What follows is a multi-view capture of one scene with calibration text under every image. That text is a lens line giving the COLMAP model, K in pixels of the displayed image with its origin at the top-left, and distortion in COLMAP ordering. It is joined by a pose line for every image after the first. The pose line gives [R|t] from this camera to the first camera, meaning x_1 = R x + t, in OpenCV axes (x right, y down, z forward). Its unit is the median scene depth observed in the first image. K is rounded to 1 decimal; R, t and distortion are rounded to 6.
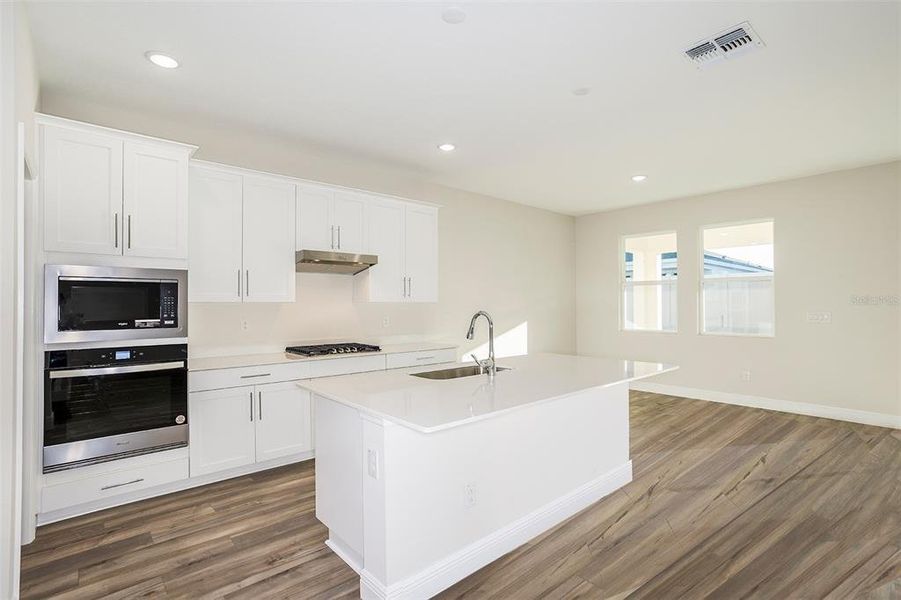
lens RADIAL K [[445.1, 0, 428.1], [0, 445.1, 297.7], [0, 0, 1]] dist [-0.036866, 0.010798]
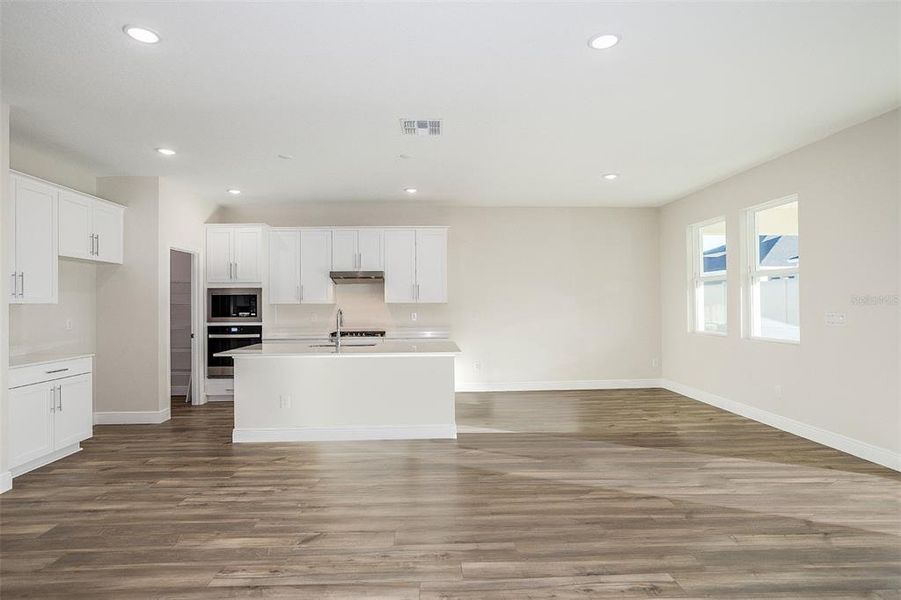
lens RADIAL K [[445.1, 0, 408.0], [0, 445.1, 306.6], [0, 0, 1]] dist [-0.036866, 0.010798]
pose [[0.774542, -0.001509, -0.632521, 1.074418], [0.016402, 0.999709, 0.017700, -0.003215], [0.632310, -0.024084, 0.774341, -0.102922]]
